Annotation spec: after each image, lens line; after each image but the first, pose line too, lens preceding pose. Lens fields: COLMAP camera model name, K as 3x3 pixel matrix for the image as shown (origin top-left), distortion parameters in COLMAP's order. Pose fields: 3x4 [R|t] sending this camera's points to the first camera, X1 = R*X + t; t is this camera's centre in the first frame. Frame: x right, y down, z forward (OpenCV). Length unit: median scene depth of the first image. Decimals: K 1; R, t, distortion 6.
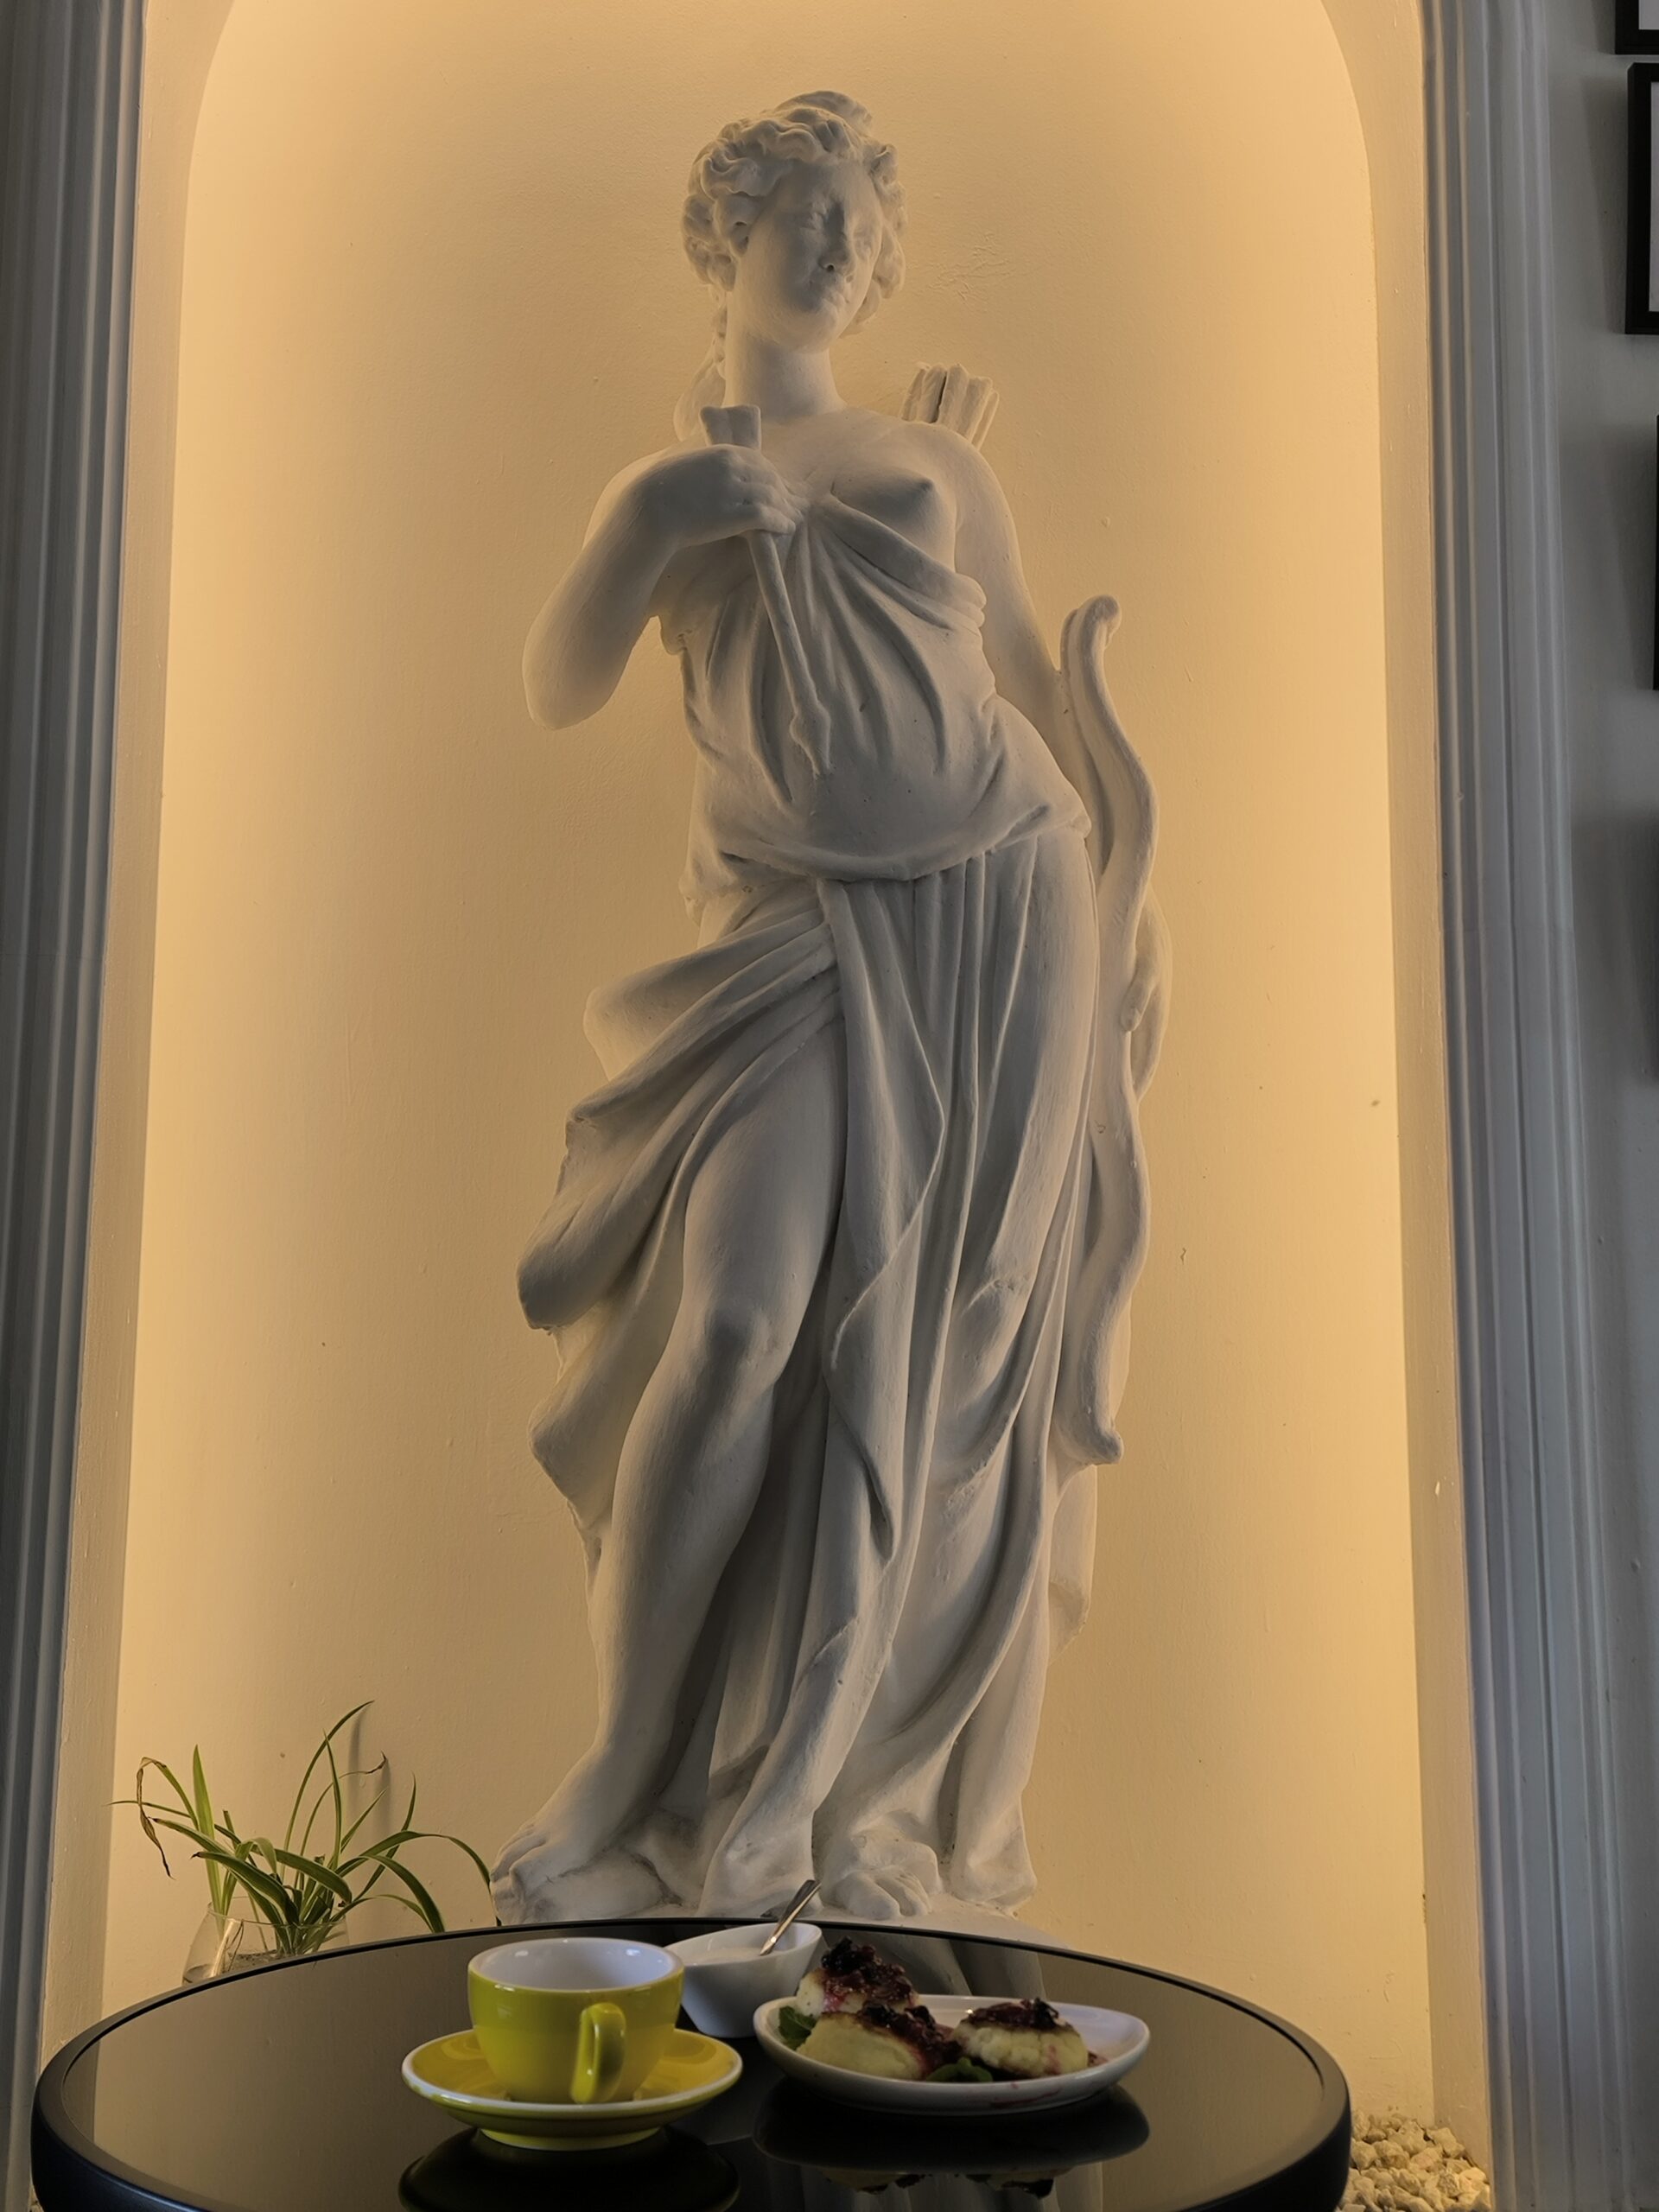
lens RADIAL K [[2271.5, 0, 830.3], [0, 2271.5, 1103.7], [0, 0, 1]] dist [0.026051, 0.000000]
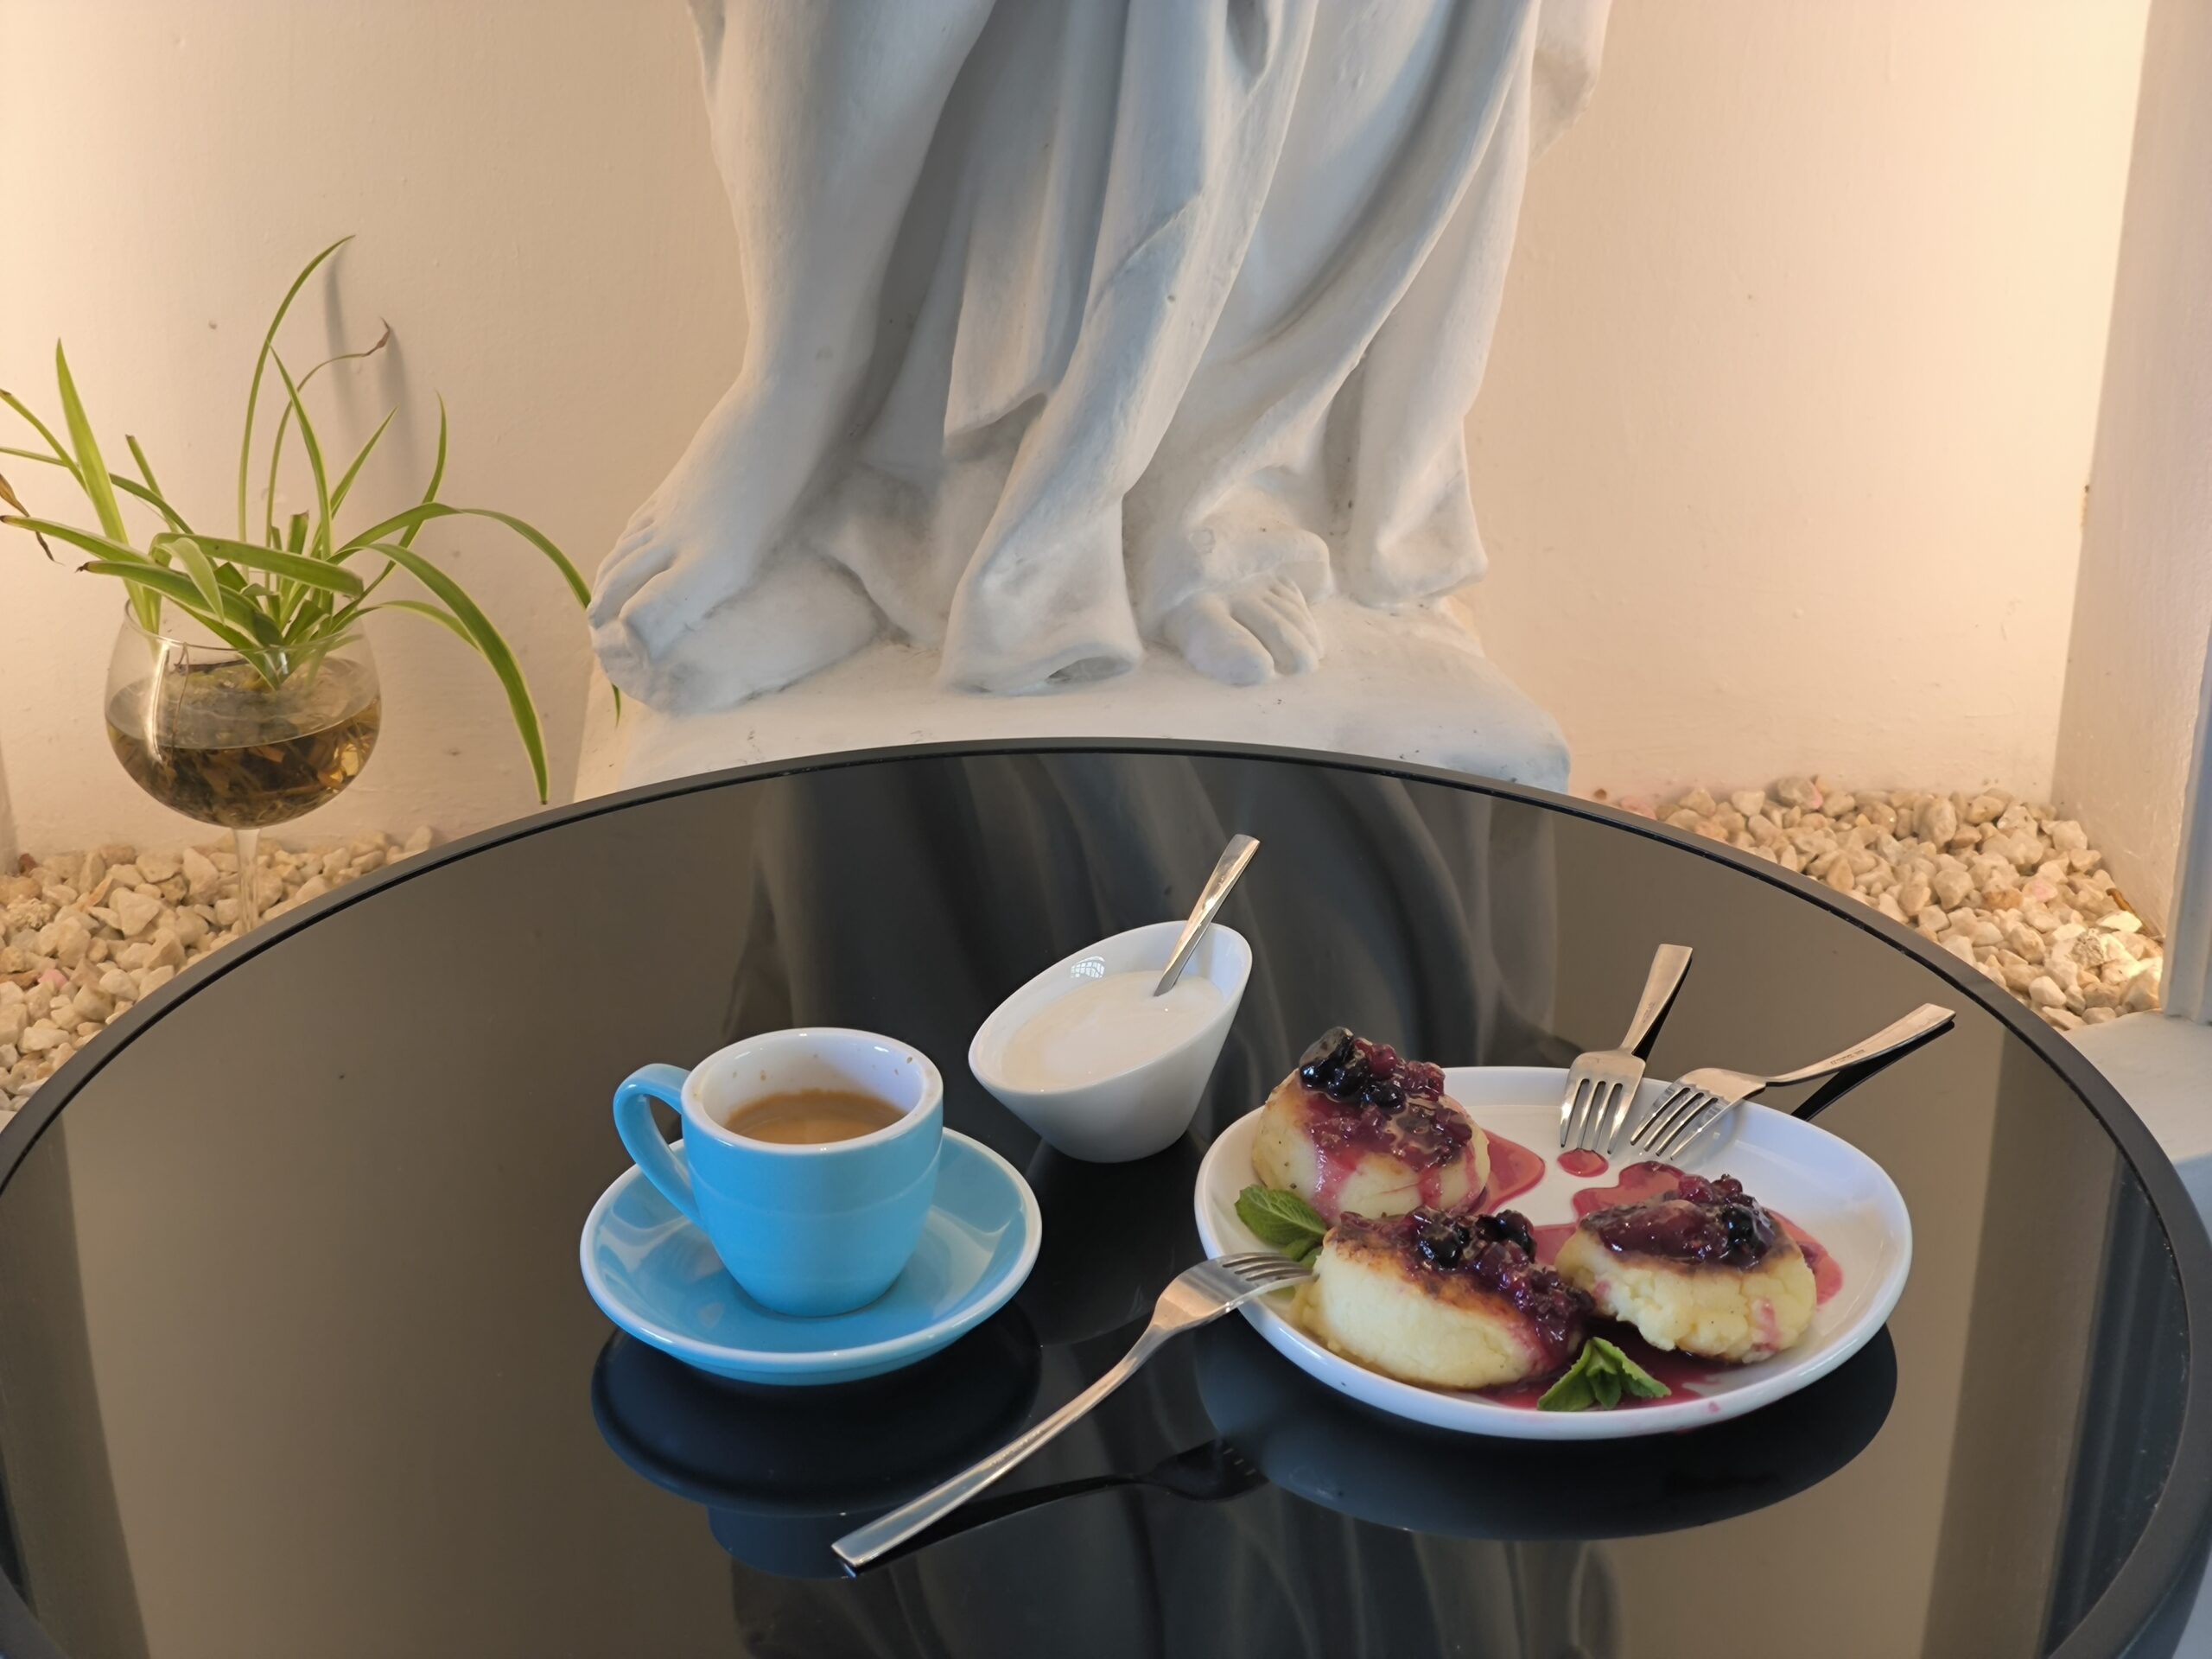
lens RADIAL K [[3132.1, 0, 1107.4], [0, 3132.1, 832.7], [0, 0, 1]] dist [0.134122, 0.000000]
pose [[0.999710, -0.021343, 0.011161, -0.022505], [0.011605, 0.832905, 0.553294, -0.066311], [-0.021105, -0.553004, 0.832911, 0.267926]]
